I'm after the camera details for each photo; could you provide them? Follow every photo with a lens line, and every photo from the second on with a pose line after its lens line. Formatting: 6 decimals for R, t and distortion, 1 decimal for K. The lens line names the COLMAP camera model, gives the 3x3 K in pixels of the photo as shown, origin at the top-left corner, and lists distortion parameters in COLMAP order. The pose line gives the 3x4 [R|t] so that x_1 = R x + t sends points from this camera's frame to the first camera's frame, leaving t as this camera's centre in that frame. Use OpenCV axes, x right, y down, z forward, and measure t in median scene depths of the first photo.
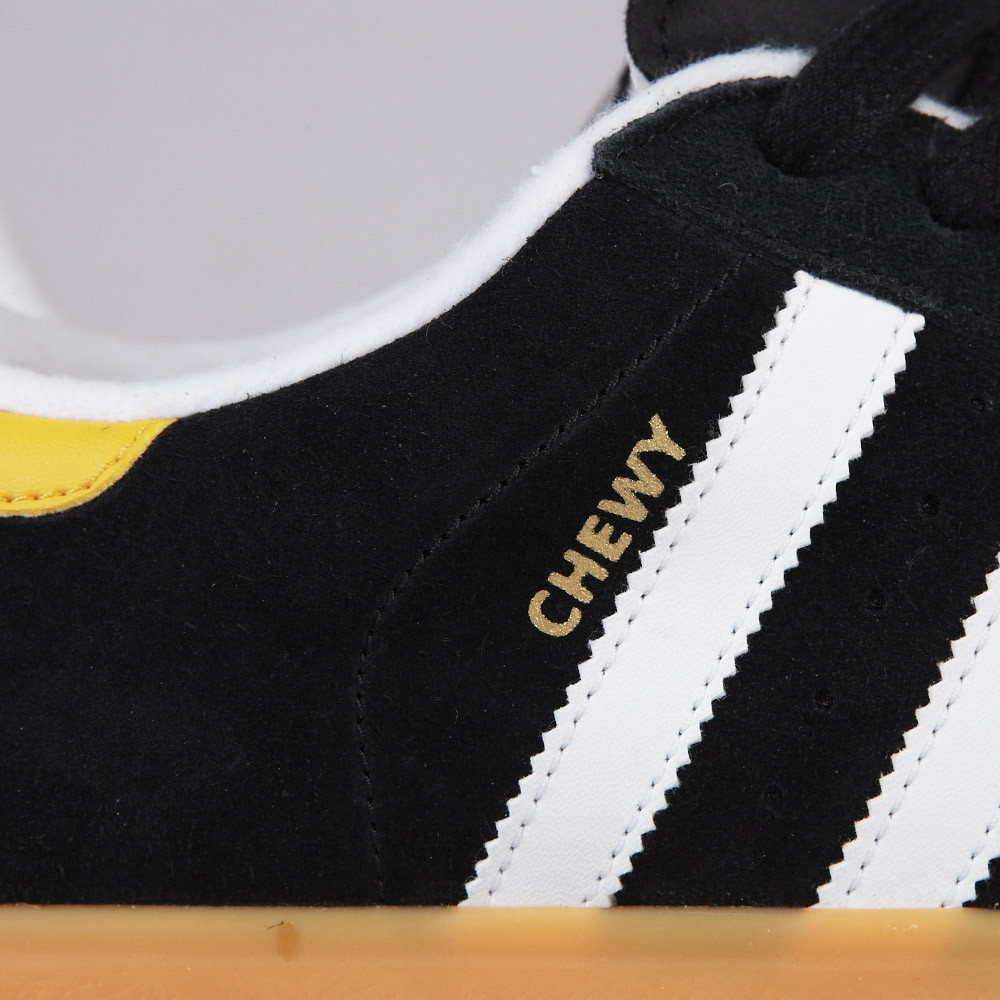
lens RADIAL K [[3743.1, 0, 501.5], [0, 3743.1, 501.0], [0, 0, 1]] dist [0.124994, 0.000000]
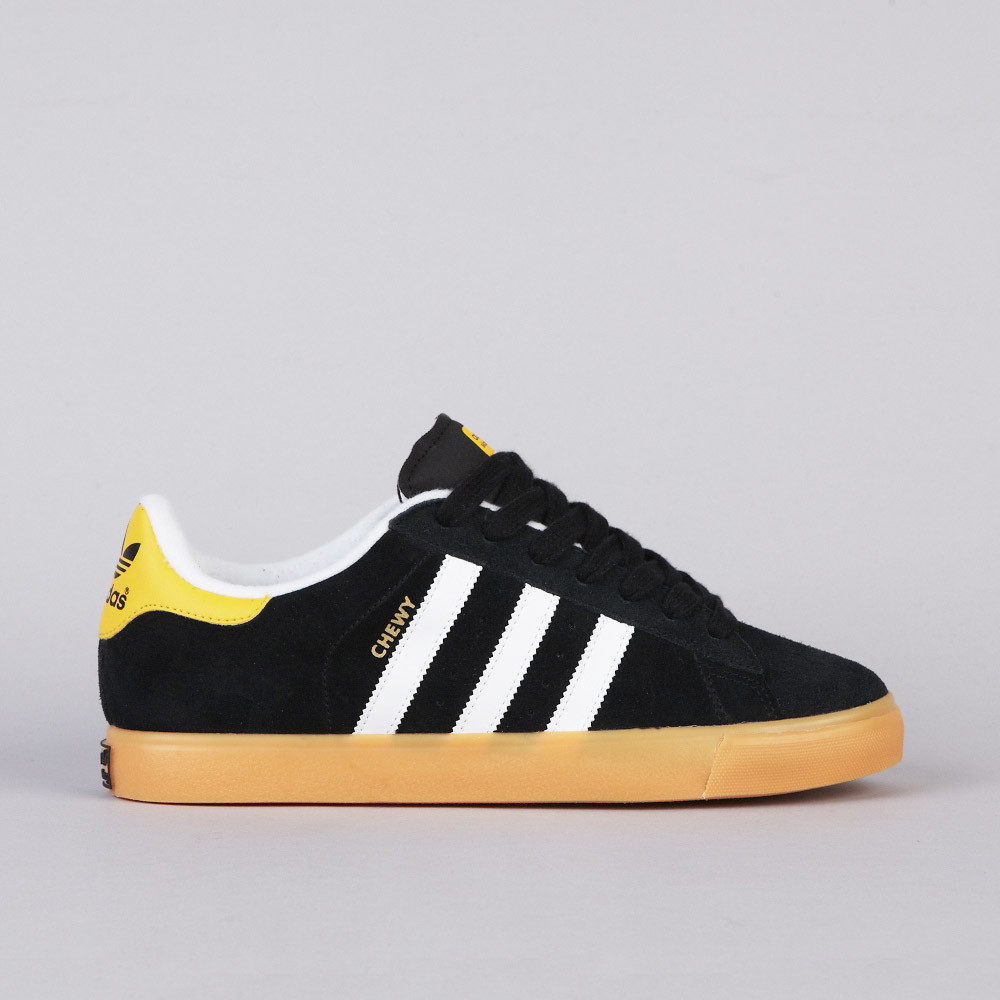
lens RADIAL K [[3743.1, 0, 497.3], [0, 3743.1, 497.4], [0, 0, 1]] dist [0.124994, 0.000000]
pose [[0.999273, -0.006004, 0.037654, -0.006481], [0.005947, 0.999981, 0.001635, -0.121881], [-0.037663, -0.001410, 0.999289, -2.573268]]
